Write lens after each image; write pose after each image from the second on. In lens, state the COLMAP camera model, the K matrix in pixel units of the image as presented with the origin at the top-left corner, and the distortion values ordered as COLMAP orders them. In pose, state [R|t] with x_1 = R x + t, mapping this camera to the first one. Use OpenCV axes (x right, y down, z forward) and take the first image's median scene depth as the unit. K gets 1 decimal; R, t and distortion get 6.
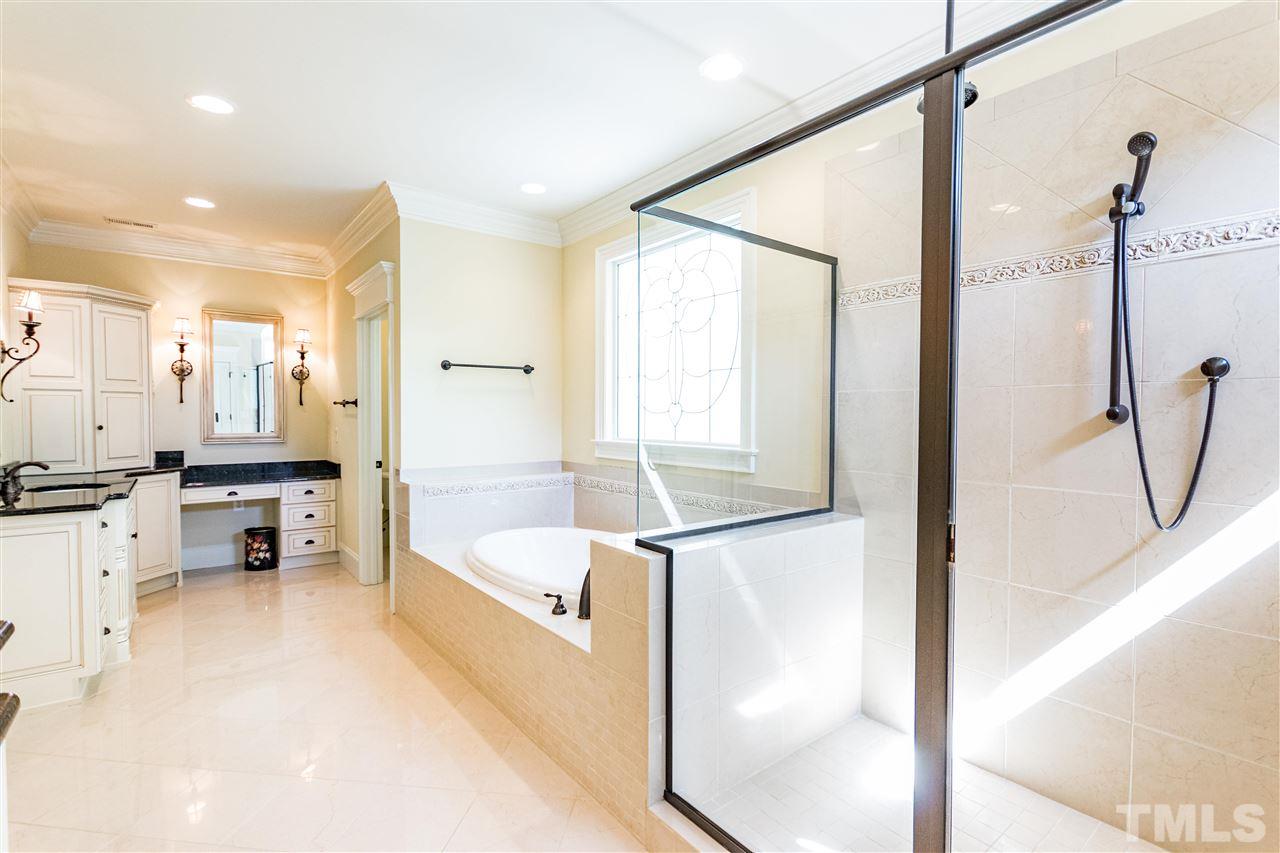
lens RADIAL K [[587.0, 0, 642.3], [0, 587.0, 428.7], [0, 0, 1]] dist [0.013572, -0.008280]
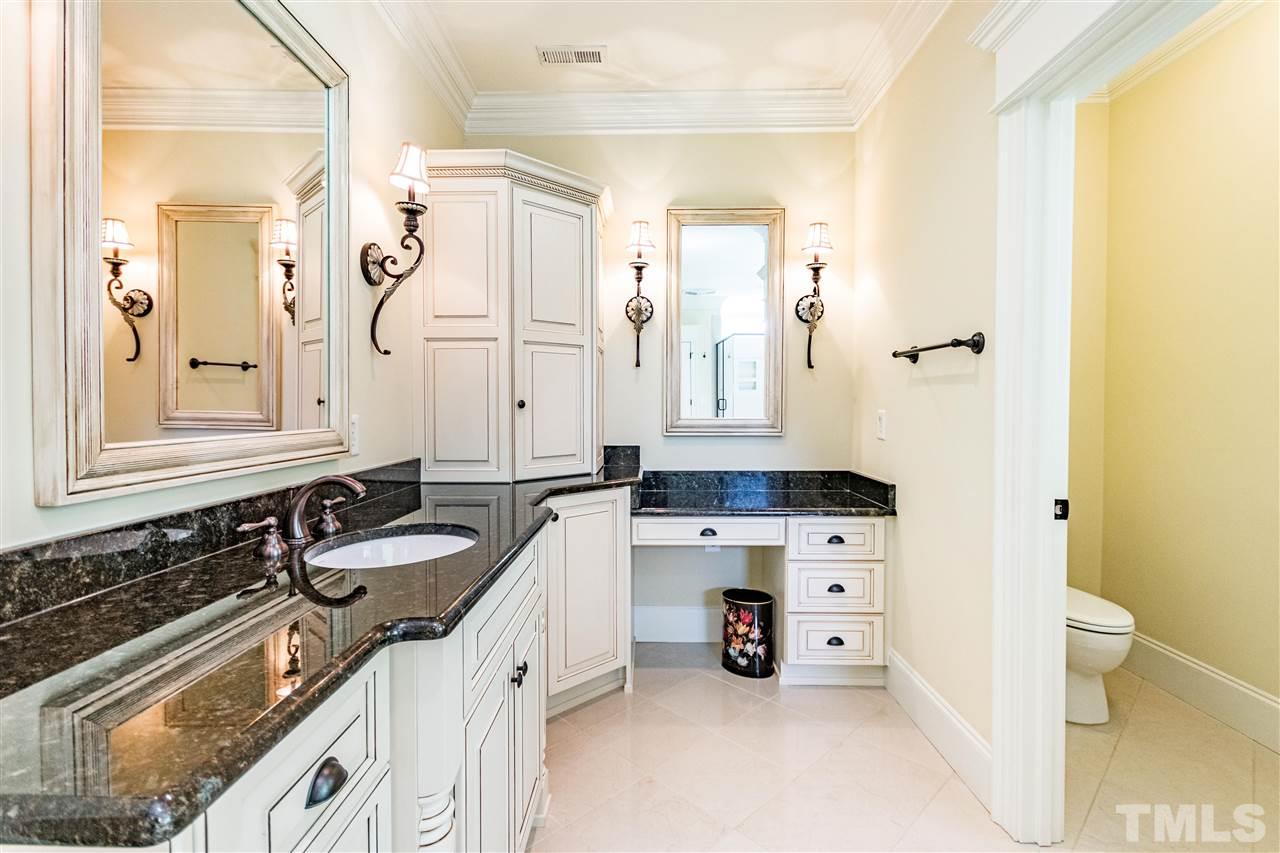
lens RADIAL K [[587.0, 0, 642.3], [0, 587.0, 428.7], [0, 0, 1]] dist [0.013572, -0.008280]
pose [[0.776427, 0.022024, -0.629823, -0.393599], [-0.012461, 0.999730, 0.019597, 0.007743], [0.630084, -0.007368, 0.776492, 0.530940]]
